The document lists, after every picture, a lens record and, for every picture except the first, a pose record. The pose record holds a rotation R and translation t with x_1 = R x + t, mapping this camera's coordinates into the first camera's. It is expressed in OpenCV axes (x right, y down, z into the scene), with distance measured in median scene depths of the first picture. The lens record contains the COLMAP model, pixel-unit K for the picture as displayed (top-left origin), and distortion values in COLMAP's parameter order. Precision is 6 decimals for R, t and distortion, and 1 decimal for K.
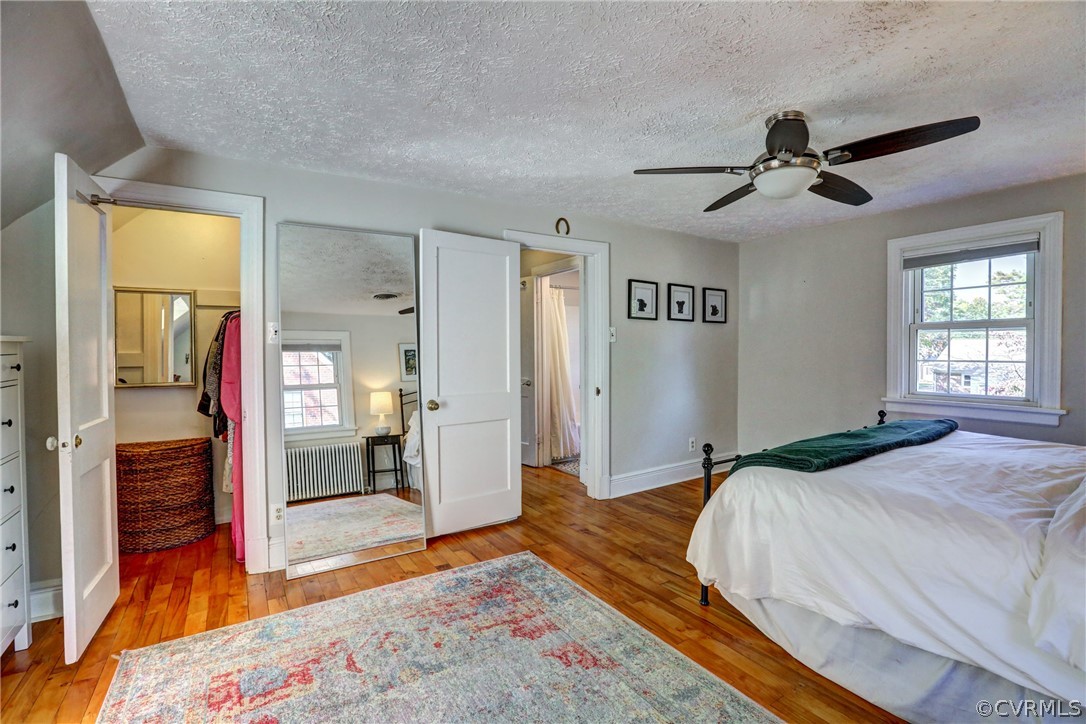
lens RADIAL K [[496.2, 0, 546.0], [0, 496.2, 356.4], [0, 0, 1]] dist [-0.040923, 0.011473]
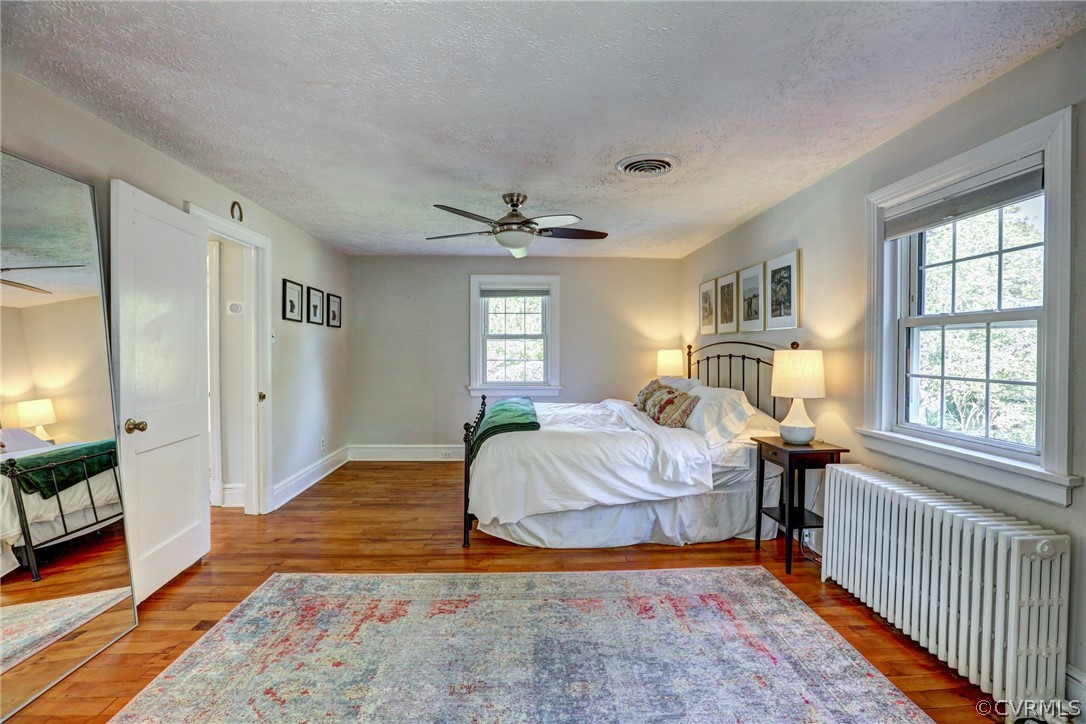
lens RADIAL K [[496.2, 0, 539.4], [0, 496.2, 357.3], [0, 0, 1]] dist [-0.040923, 0.011473]
pose [[0.506277, -0.005436, 0.862354, -0.589473], [0.010033, 0.999950, 0.000413, 0.002130], [-0.862312, 0.008443, 0.506306, 0.132534]]
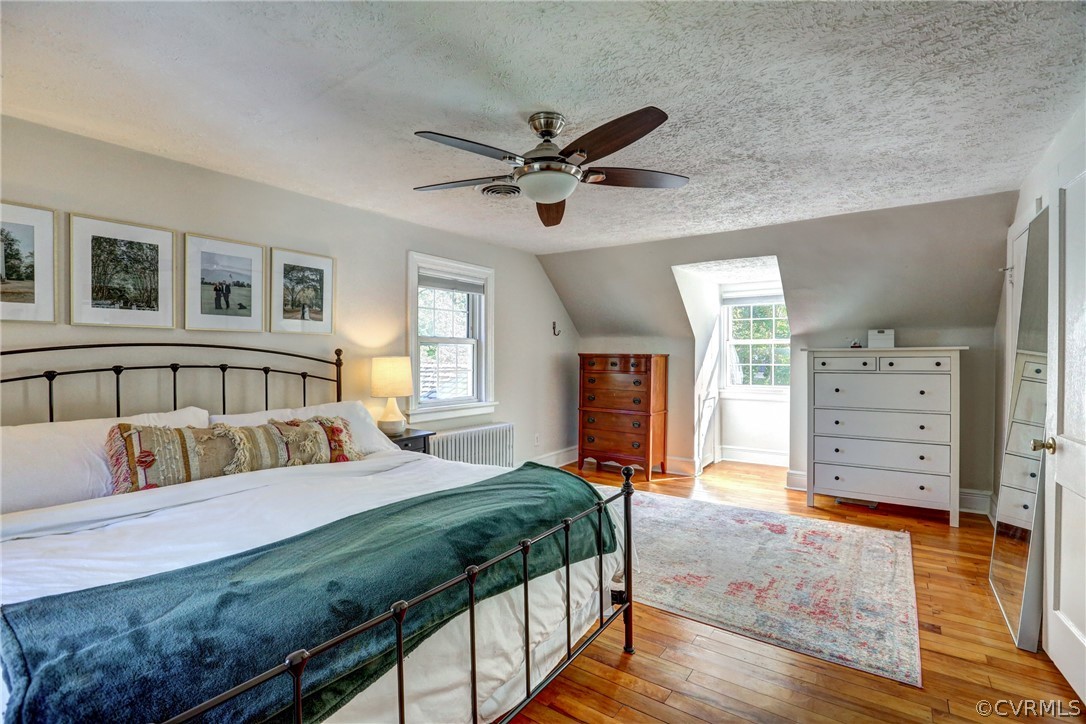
lens RADIAL K [[496.2, 0, 548.0], [0, 496.2, 357.5], [0, 0, 1]] dist [-0.040923, 0.011473]
pose [[-0.924796, 0.012889, -0.380246, 0.651684], [0.001903, 0.999570, 0.029254, -0.038574], [0.380460, 0.026330, -0.924423, 1.443873]]
